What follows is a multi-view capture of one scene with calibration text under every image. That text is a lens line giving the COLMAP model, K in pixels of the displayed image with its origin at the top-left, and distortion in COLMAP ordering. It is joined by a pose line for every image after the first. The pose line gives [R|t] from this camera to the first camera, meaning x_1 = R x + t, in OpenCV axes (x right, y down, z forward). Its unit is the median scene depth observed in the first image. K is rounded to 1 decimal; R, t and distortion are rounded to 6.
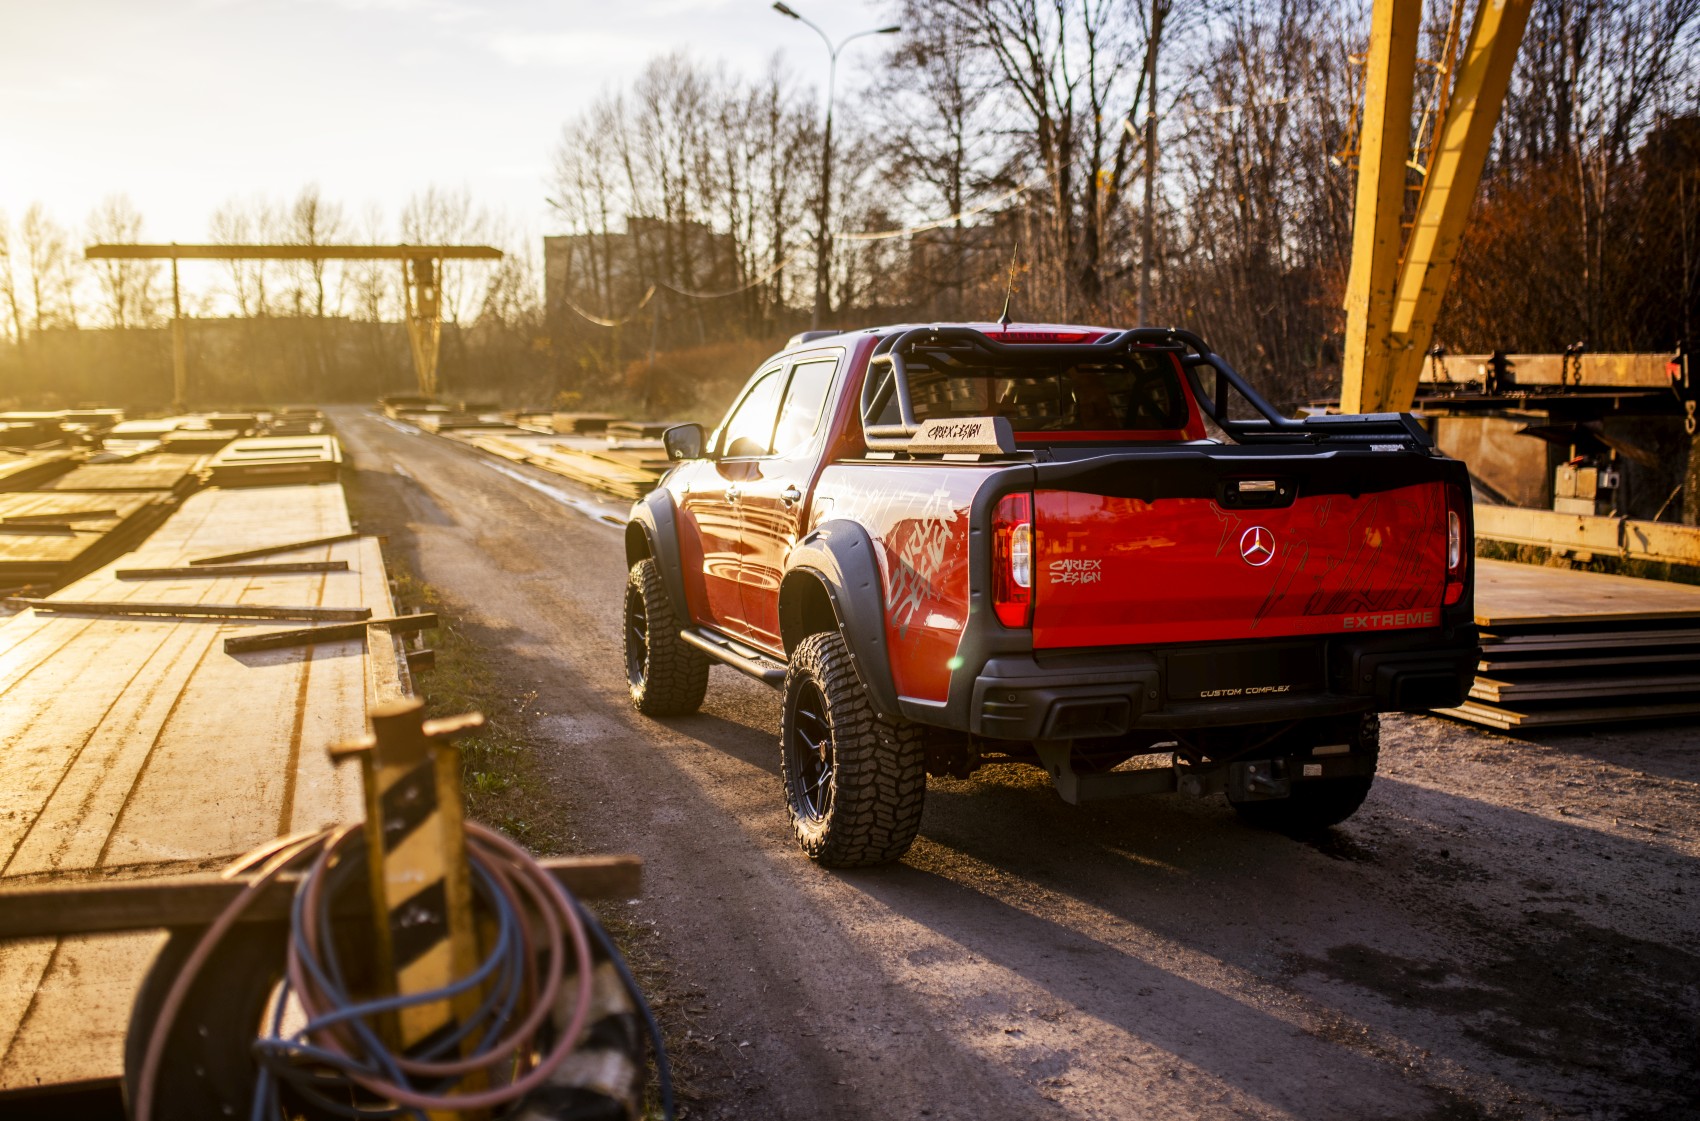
lens RADIAL K [[1801.3, 0, 850.0], [0, 1801.3, 560.5], [0, 0, 1]] dist [-0.074762, 0.111461]
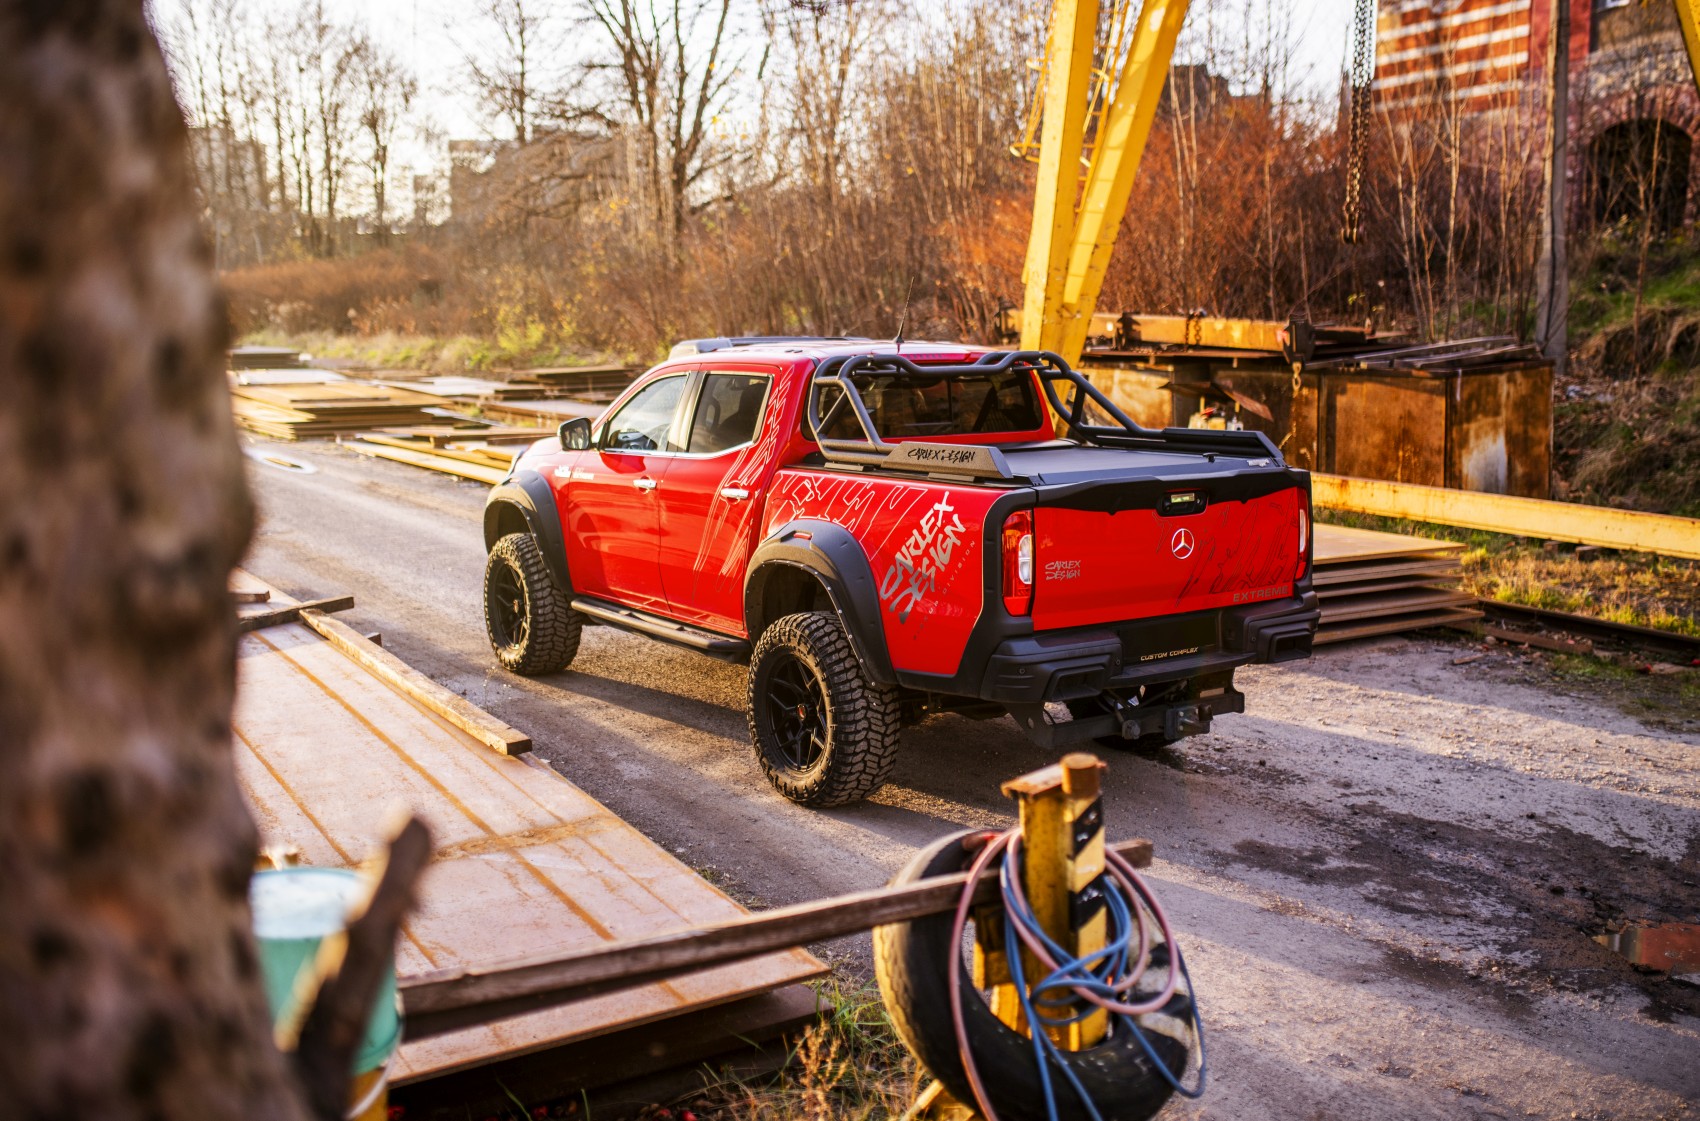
lens RADIAL K [[1774.3, 0, 850.0], [0, 1774.3, 560.5], [0, 0, 1]] dist [-0.076216, 0.111110]
pose [[0.960271, -0.034434, 0.276936, -0.244489], [0.018269, 0.997986, 0.060739, -0.053089], [-0.278470, -0.053266, 0.958967, -0.112488]]
